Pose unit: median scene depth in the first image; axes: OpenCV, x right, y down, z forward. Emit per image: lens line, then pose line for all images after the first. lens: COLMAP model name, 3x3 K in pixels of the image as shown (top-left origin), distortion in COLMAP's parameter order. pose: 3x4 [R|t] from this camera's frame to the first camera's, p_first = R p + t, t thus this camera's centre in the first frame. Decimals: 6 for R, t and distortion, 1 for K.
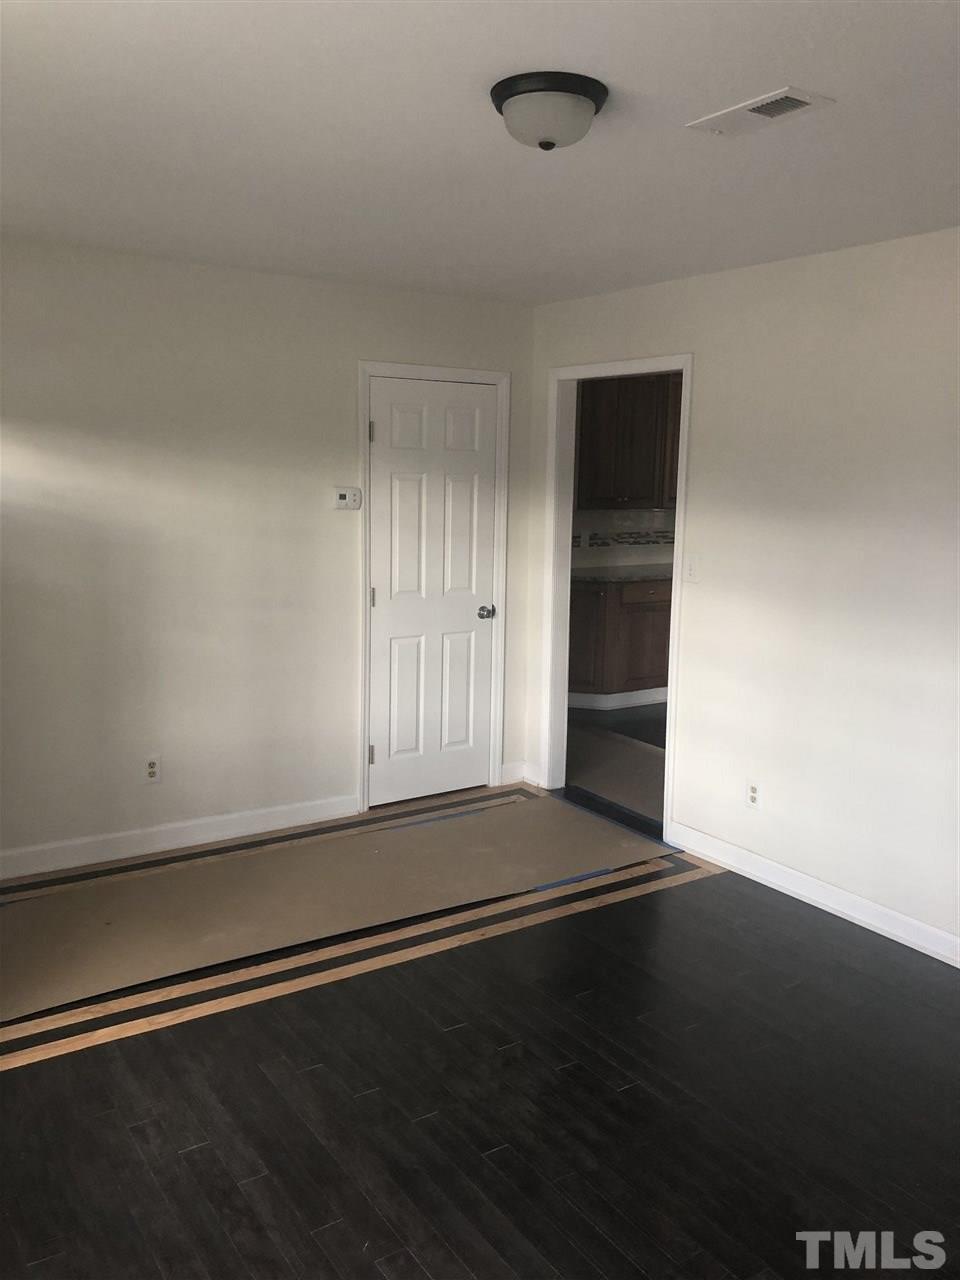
lens RADIAL K [[1044.5, 0, 480.0], [0, 1044.5, 640.0], [0, 0, 1]] dist [0.085695, -0.195467]
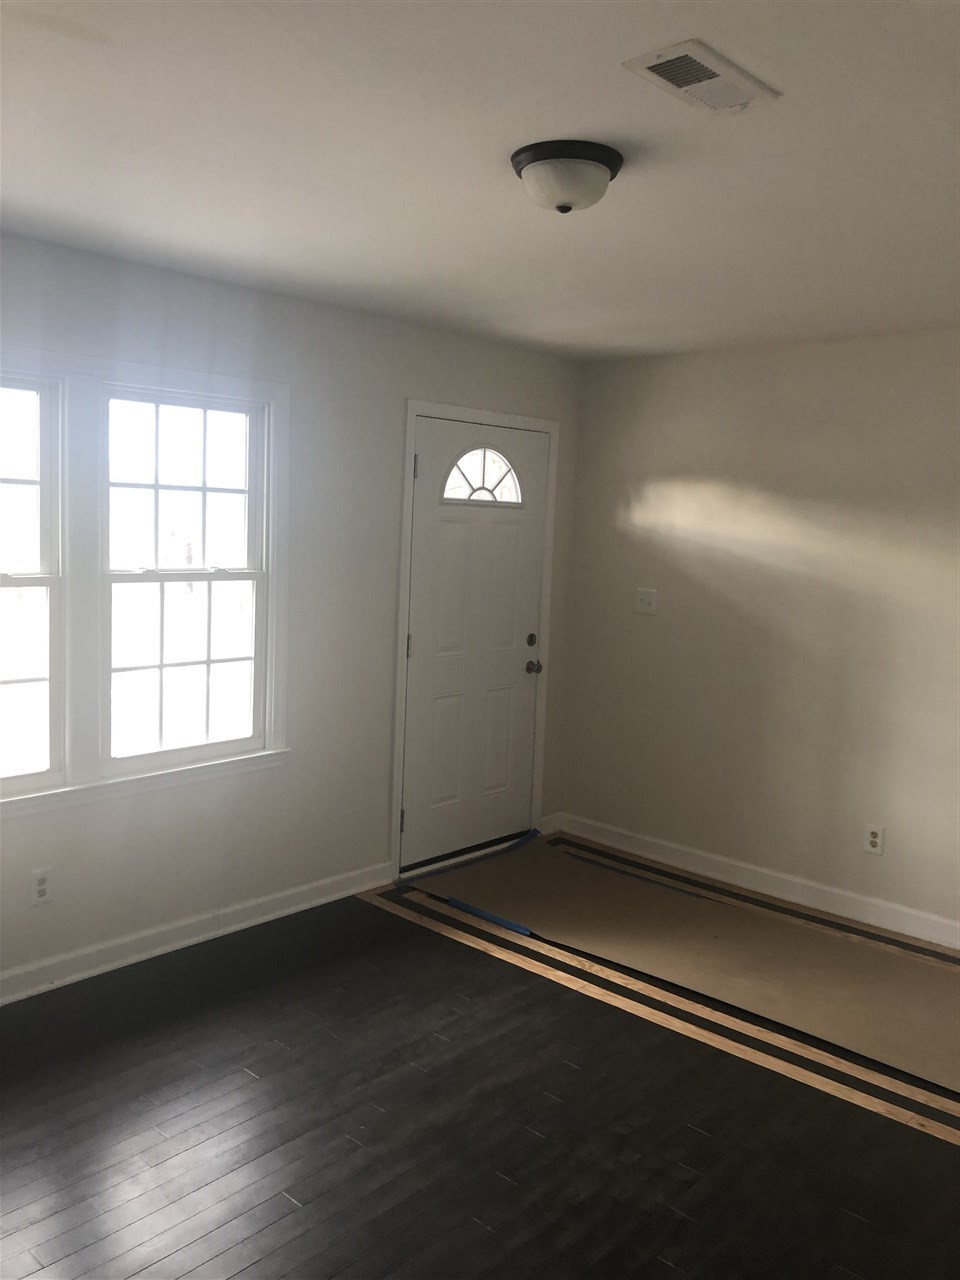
lens RADIAL K [[1055.4, 0, 476.0], [0, 1055.4, 614.1], [0, 0, 1]] dist [0.000301, 0.006885]
pose [[0.237510, 0.073537, -0.968598, 0.668475], [-0.183804, 0.982519, 0.029523, -0.056668], [0.953837, 0.171021, 0.246874, 0.431197]]
